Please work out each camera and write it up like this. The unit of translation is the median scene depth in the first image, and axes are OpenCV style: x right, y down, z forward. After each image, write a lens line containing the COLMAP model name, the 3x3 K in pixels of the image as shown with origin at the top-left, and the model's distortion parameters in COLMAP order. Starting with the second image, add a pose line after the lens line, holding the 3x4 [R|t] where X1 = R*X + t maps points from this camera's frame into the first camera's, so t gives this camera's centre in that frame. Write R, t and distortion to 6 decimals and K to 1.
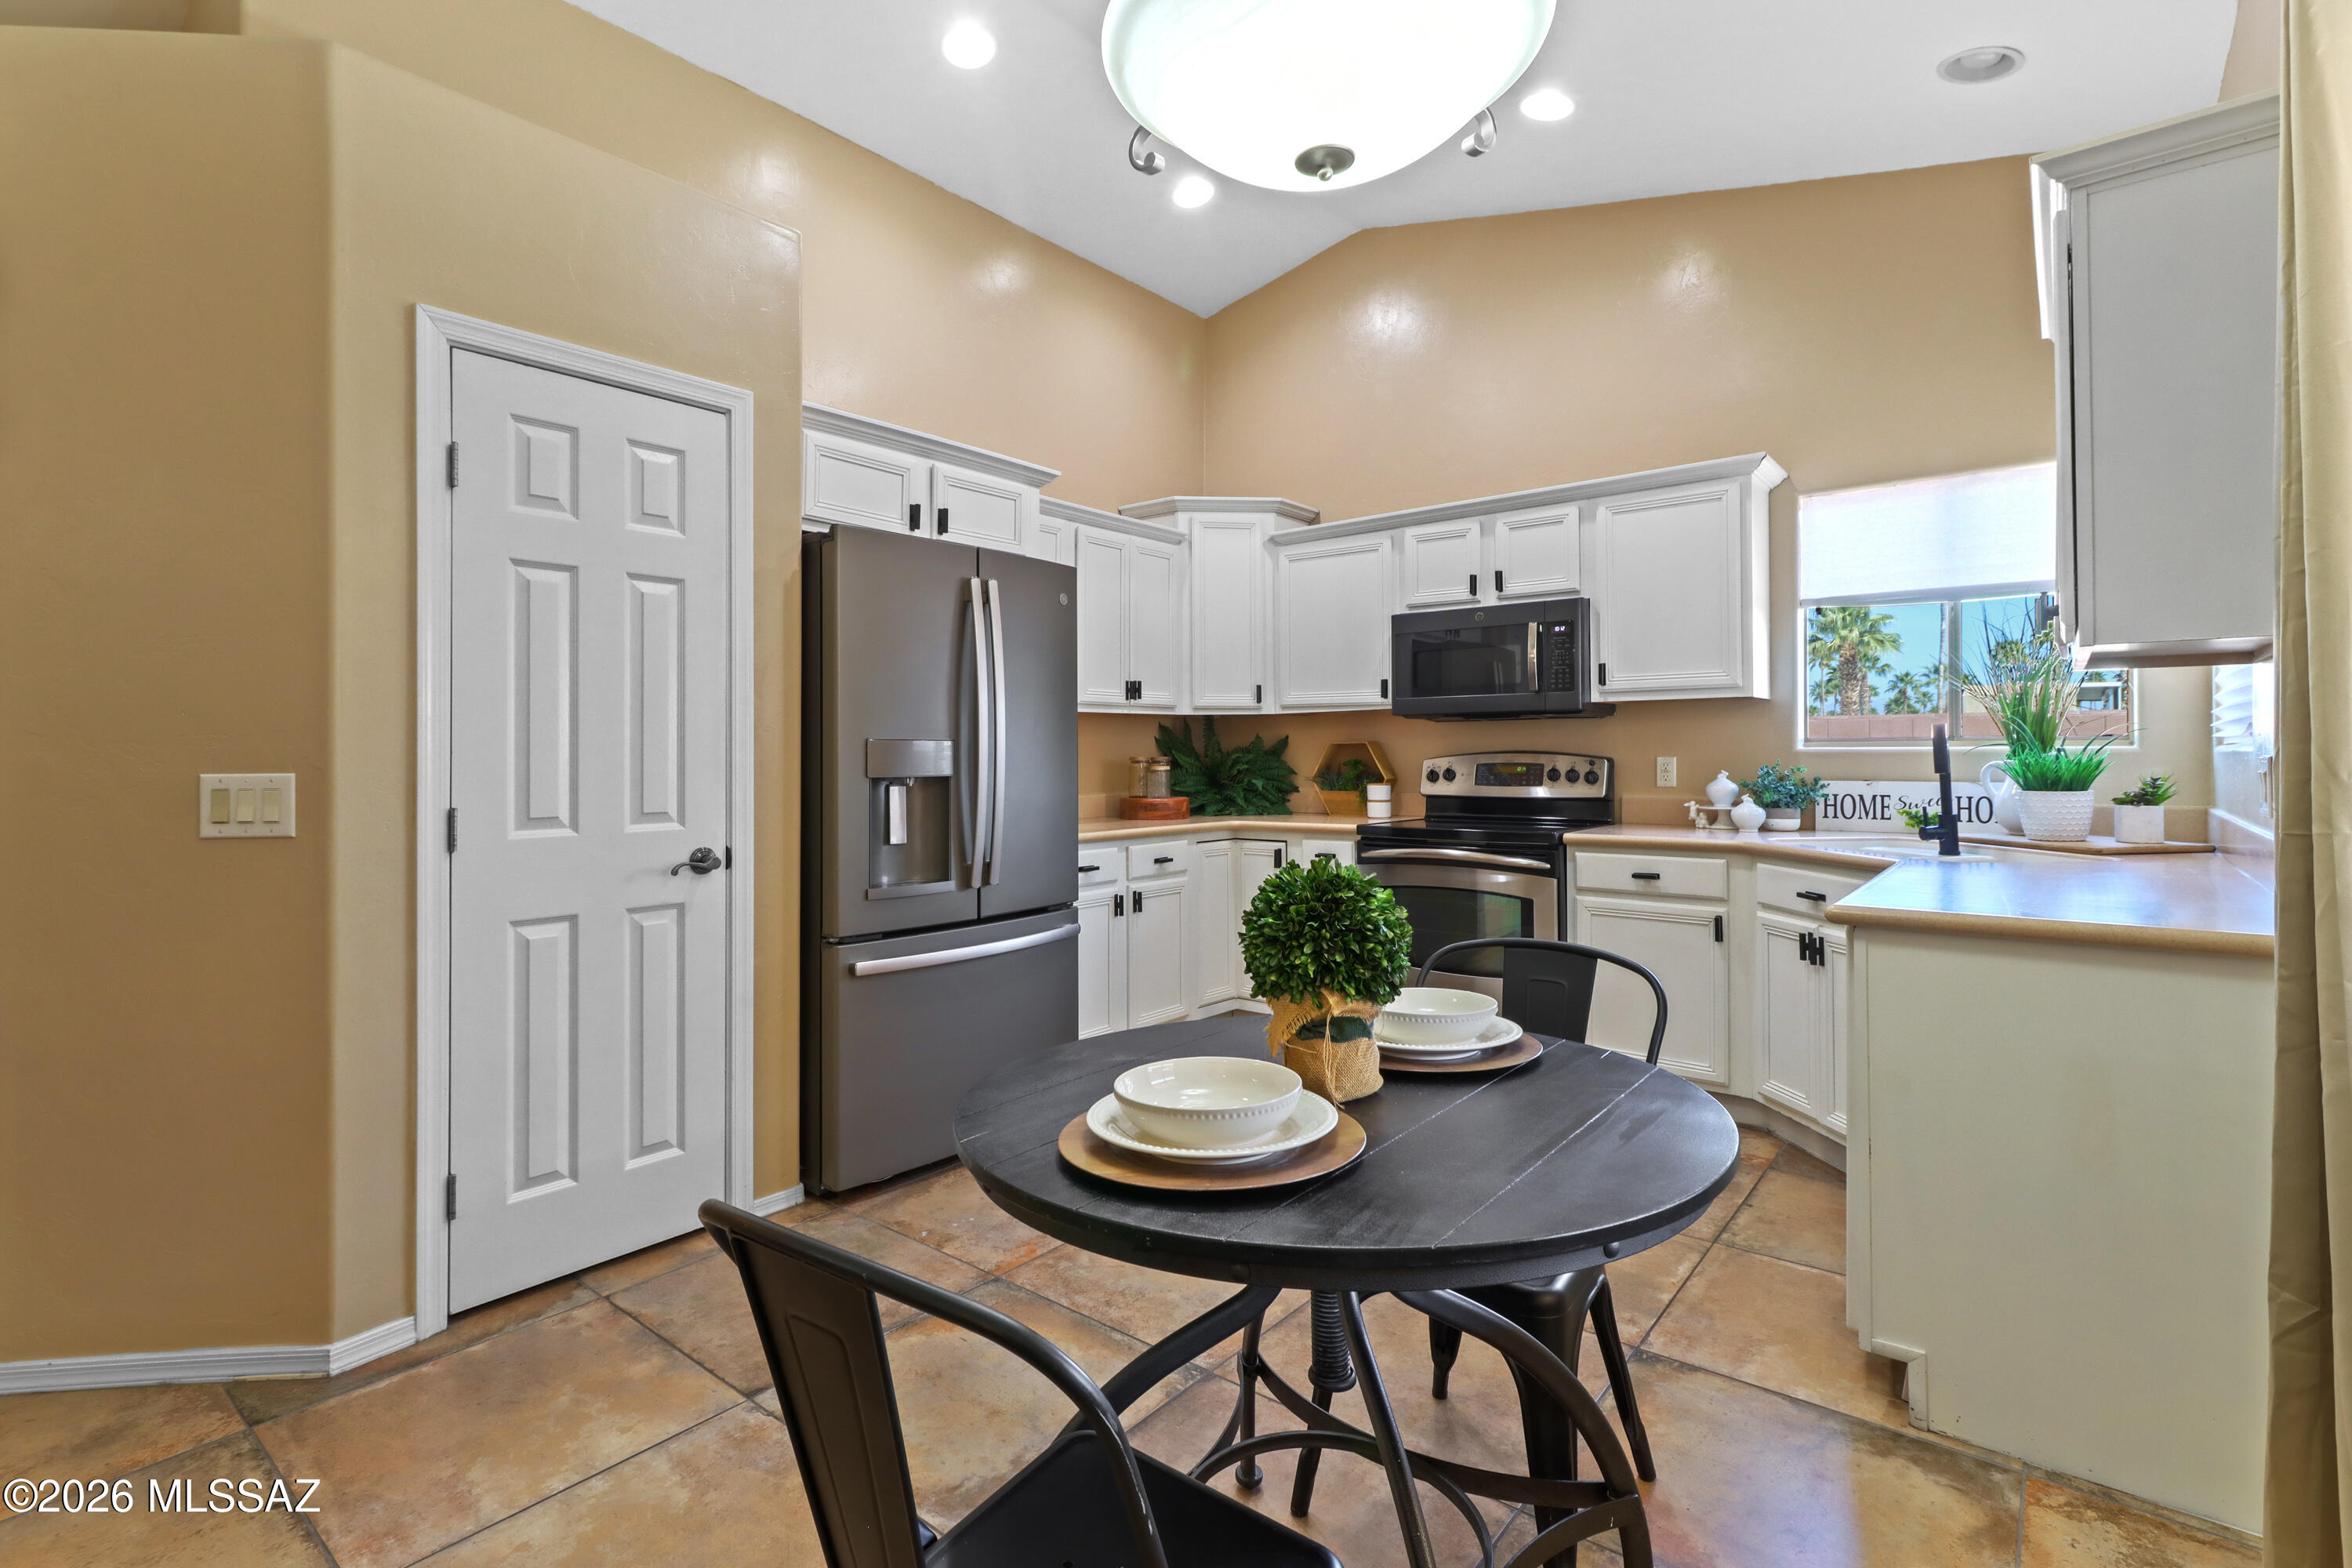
lens RADIAL K [[1101.0, 0, 1170.2], [0, 1101.0, 740.5], [0, 0, 1]] dist [0.003377, 0.000328]
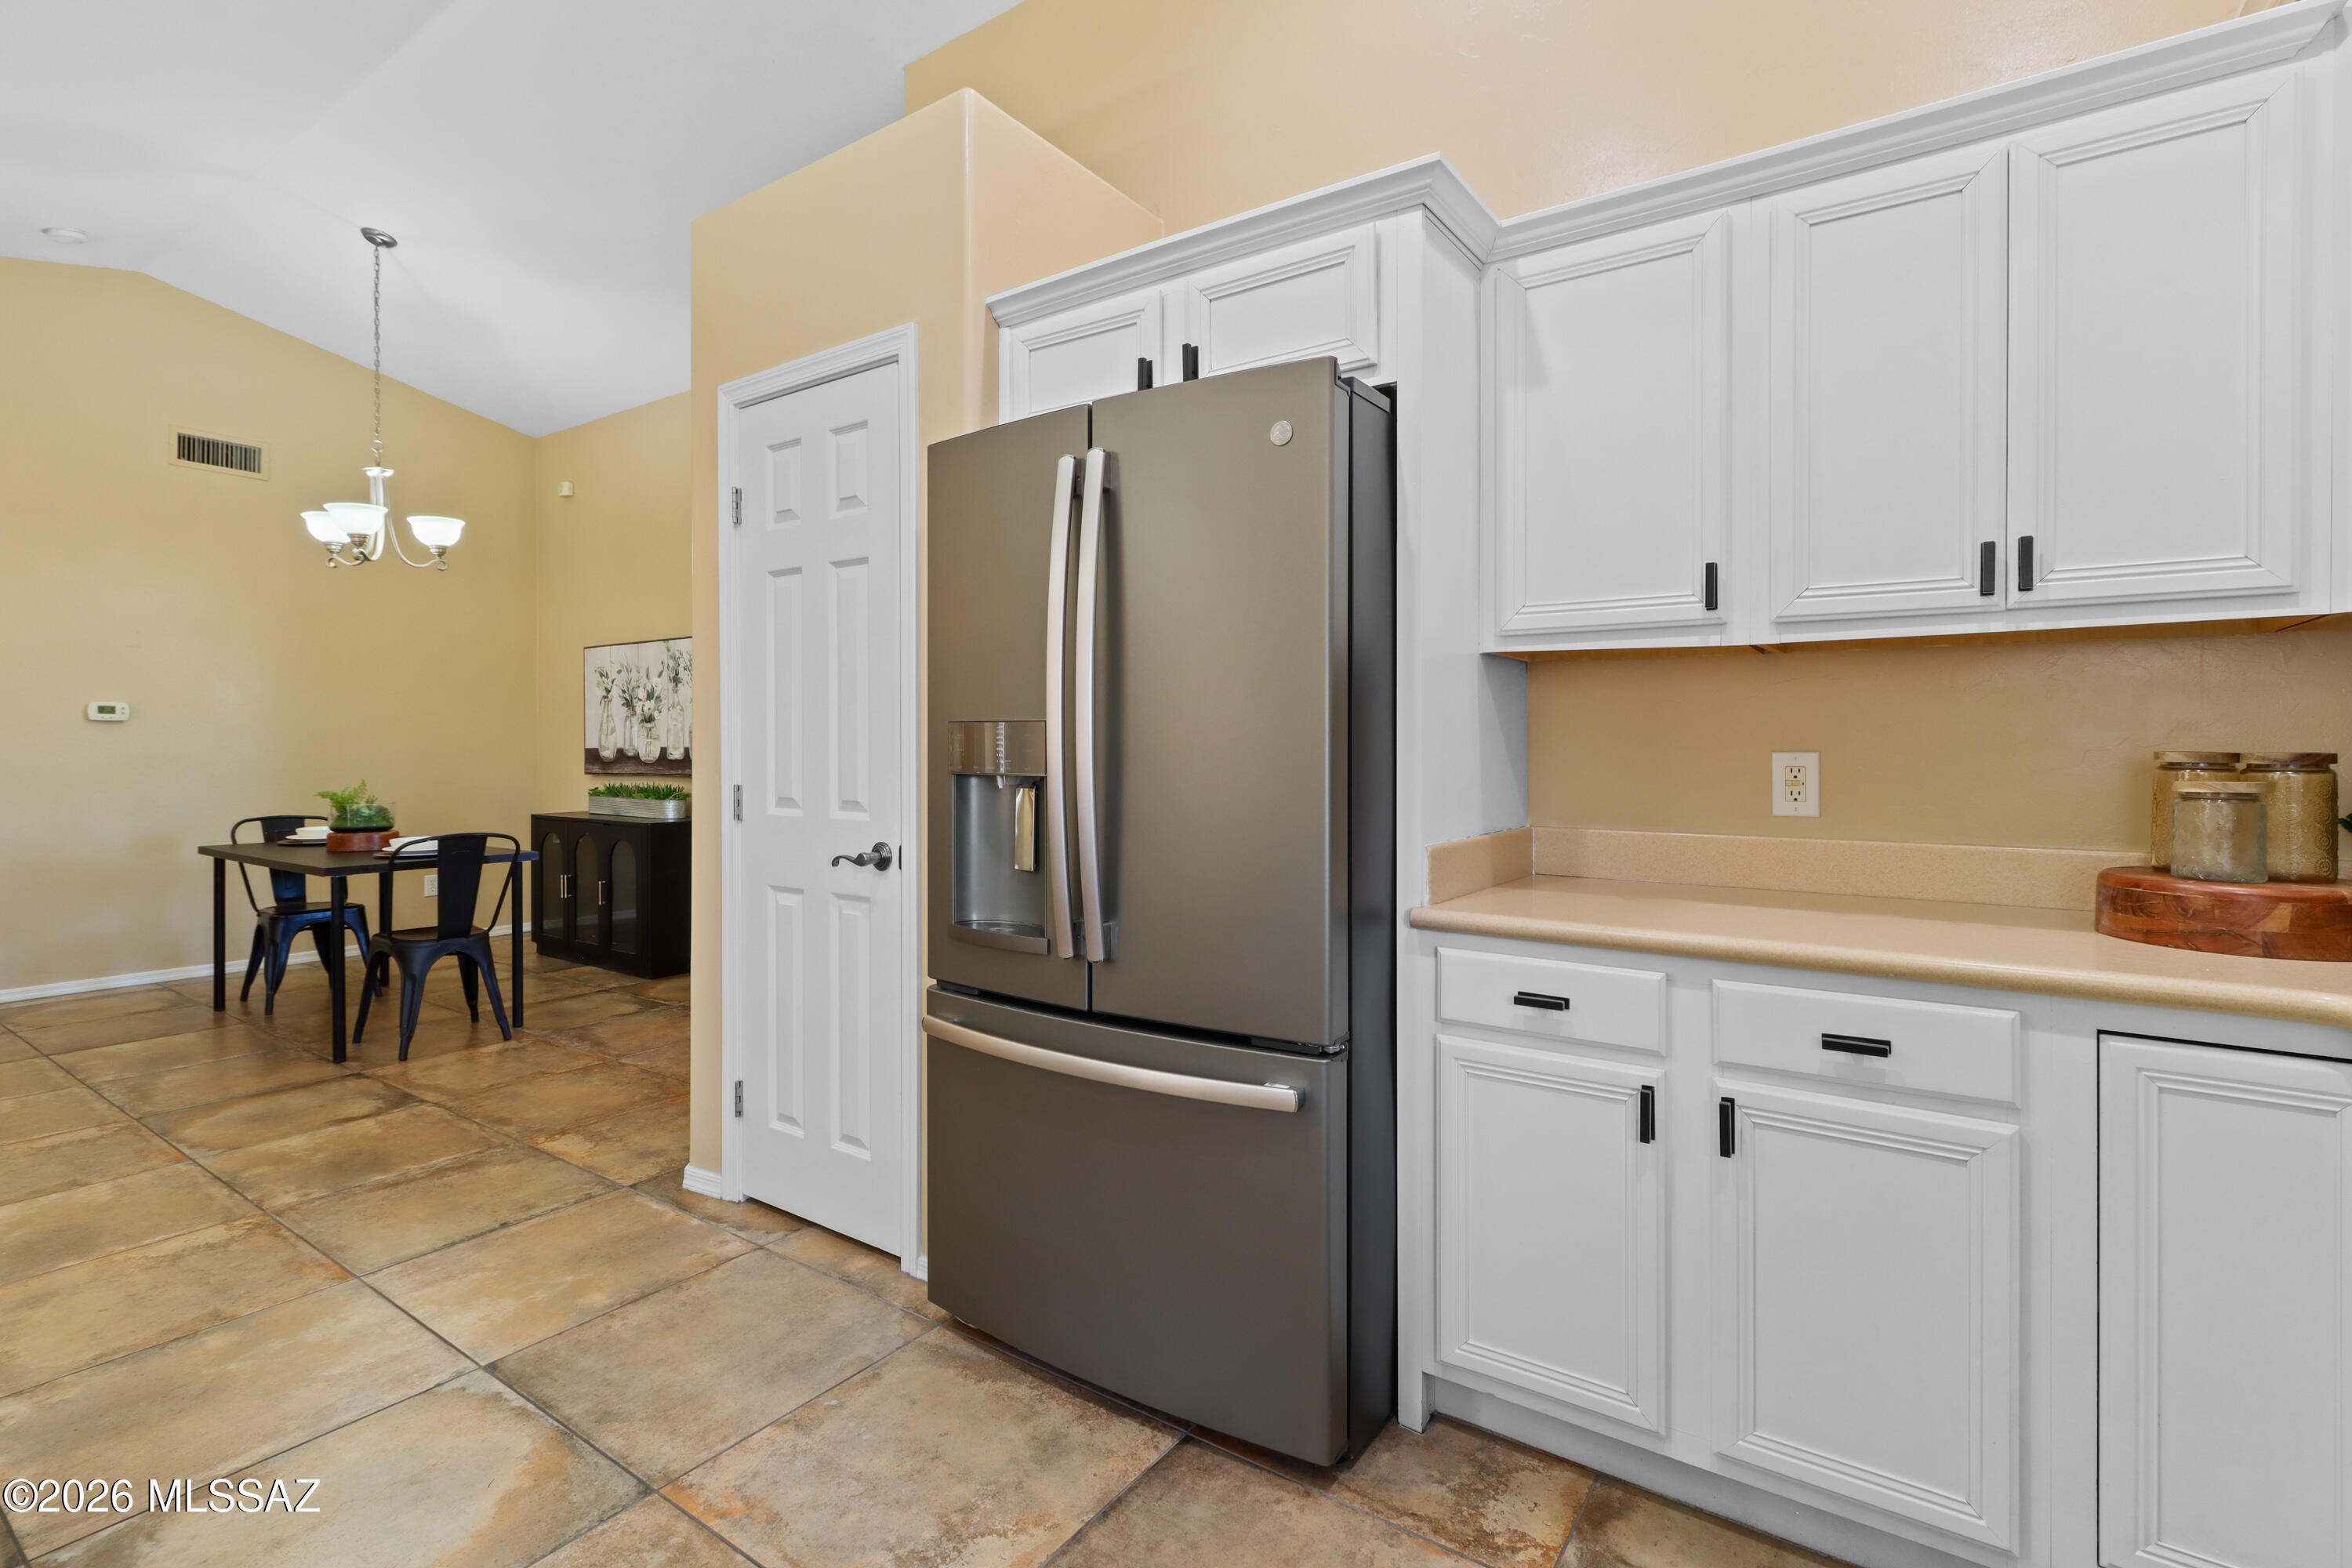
lens RADIAL K [[1090.6, 0, 1167.7], [0, 1090.6, 749.7], [0, 0, 1]] dist [-0.000194, -0.001396]
pose [[0.073742, 0.009990, -0.997227, 0.351609], [0.011893, 0.999870, 0.010896, 0.008759], [0.997206, -0.012663, 0.073613, 0.818071]]
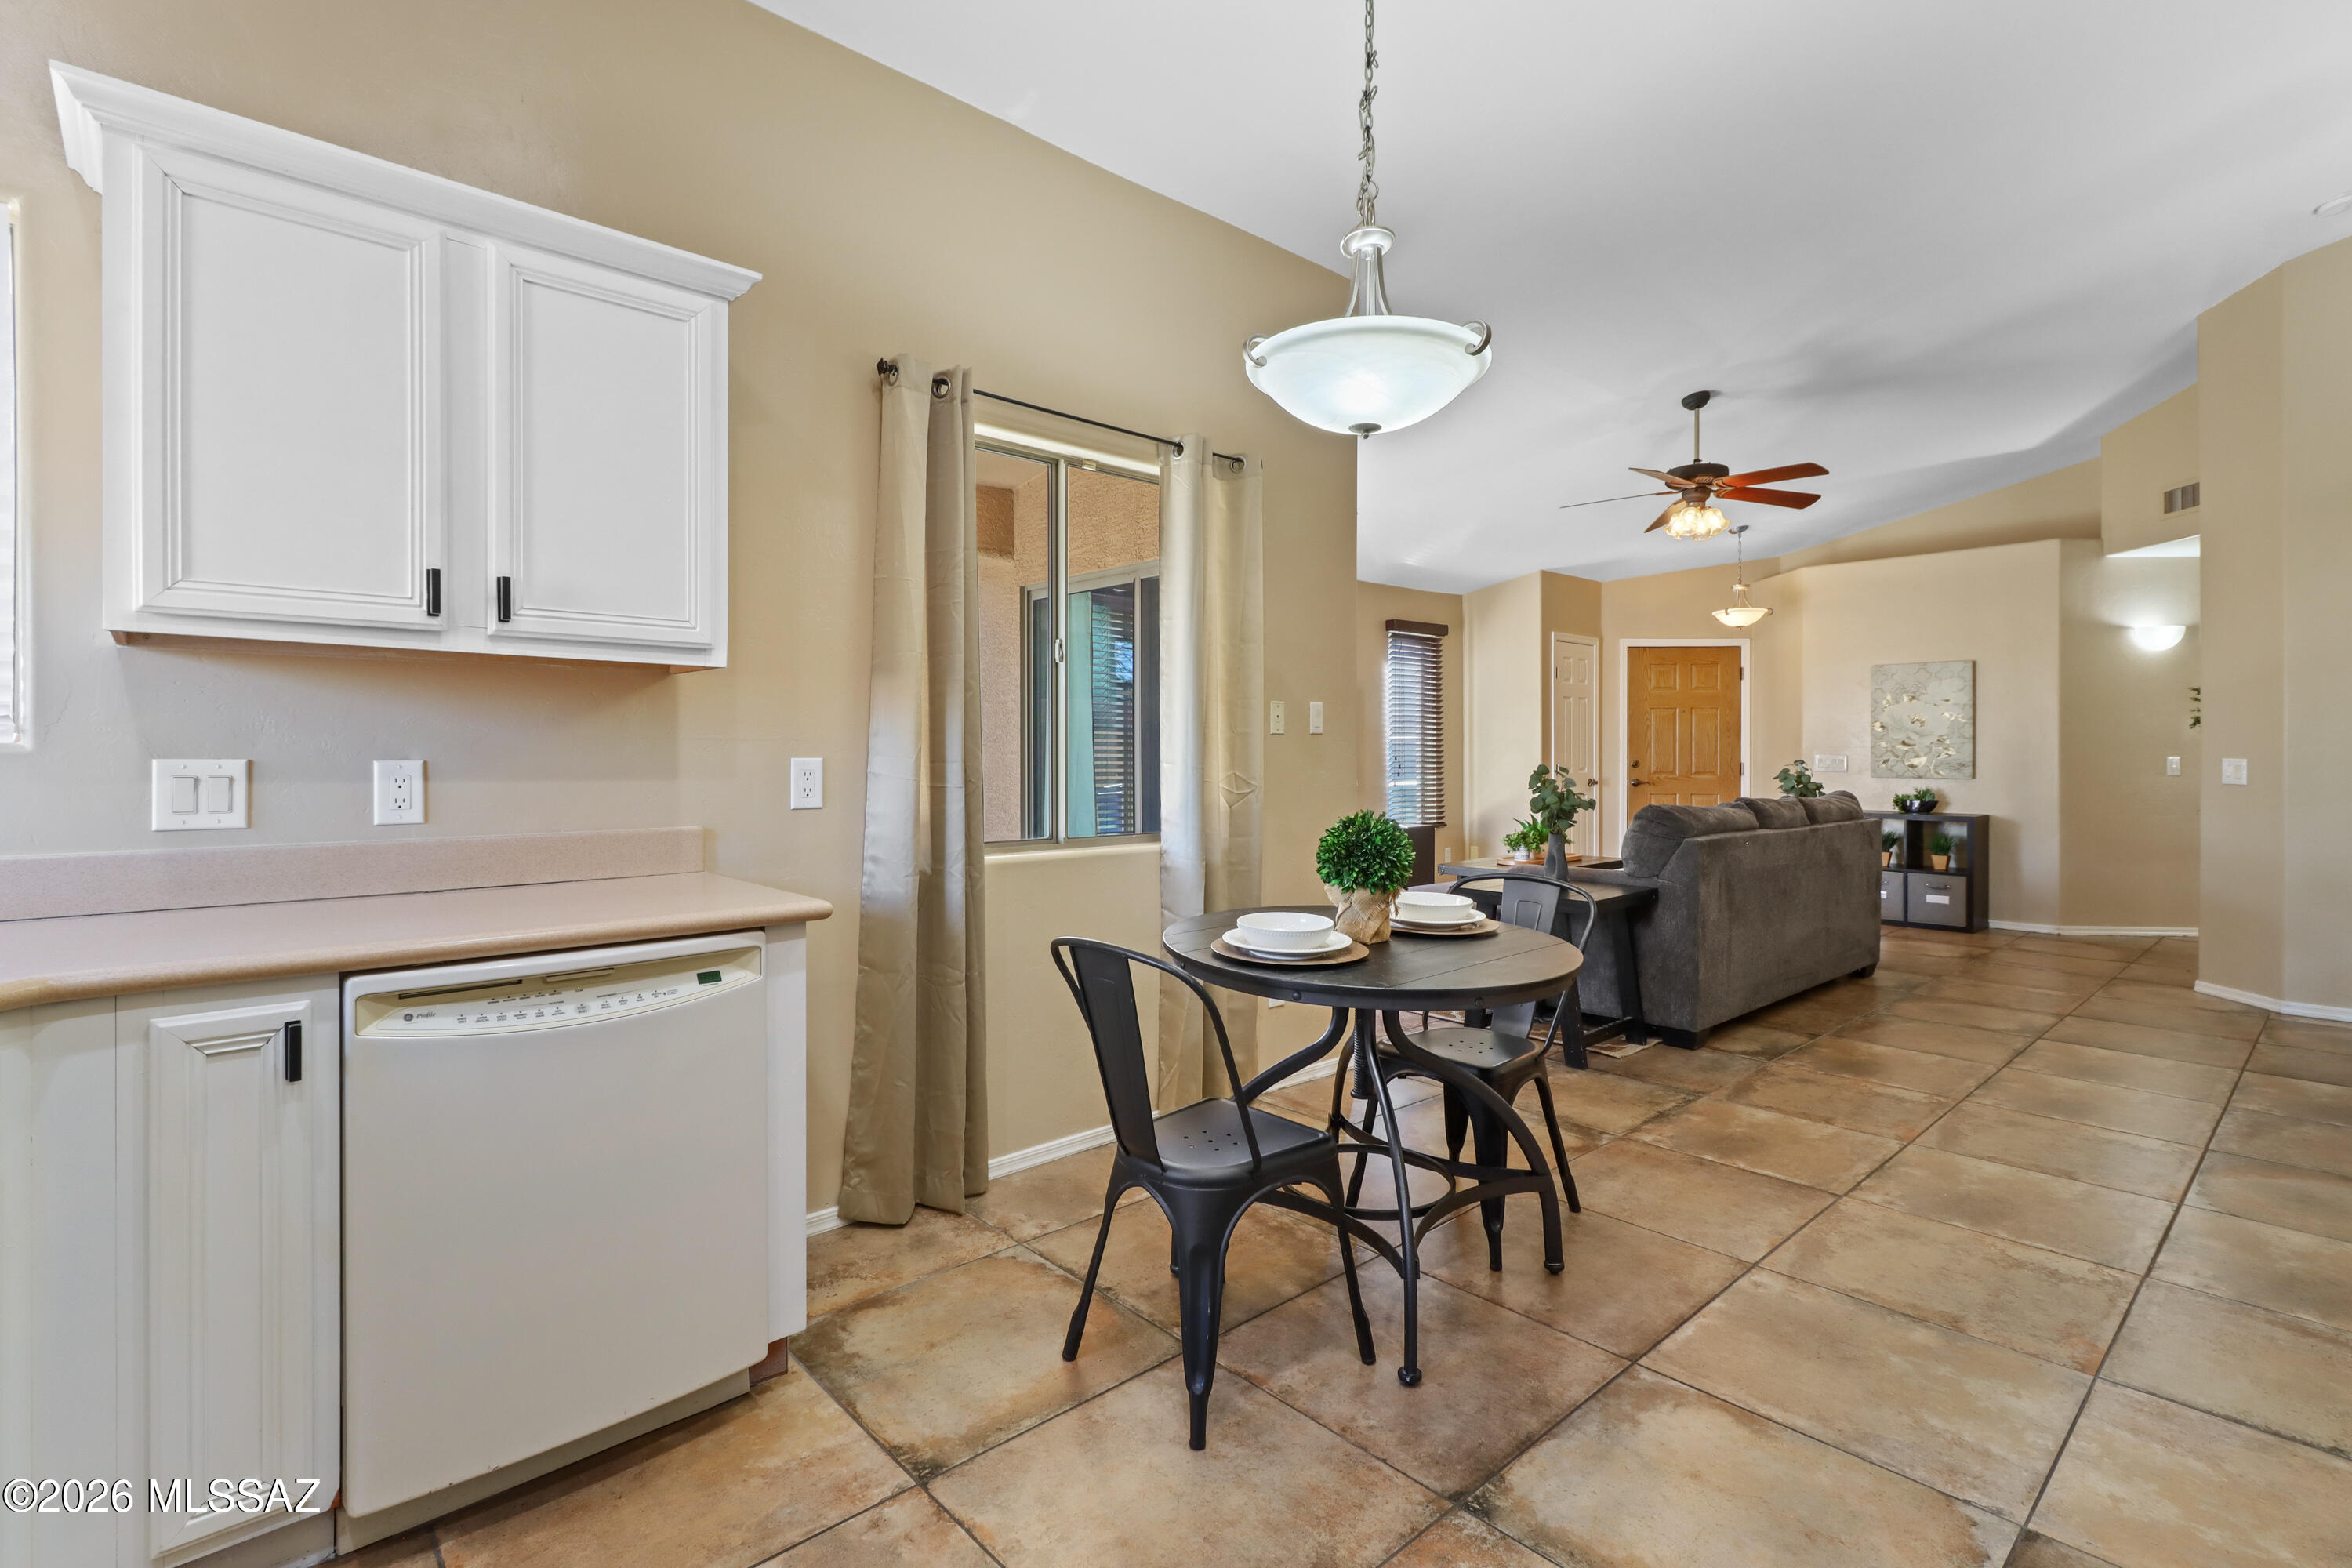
lens RADIAL K [[1090.6, 0, 1167.7], [0, 1090.6, 749.7], [0, 0, 1]] dist [-0.000194, -0.001396]
pose [[-0.987790, 0.004438, 0.155725, 0.064228], [0.002343, 0.999904, -0.013635, 0.011270], [-0.155771, -0.013104, -0.987706, 0.998415]]
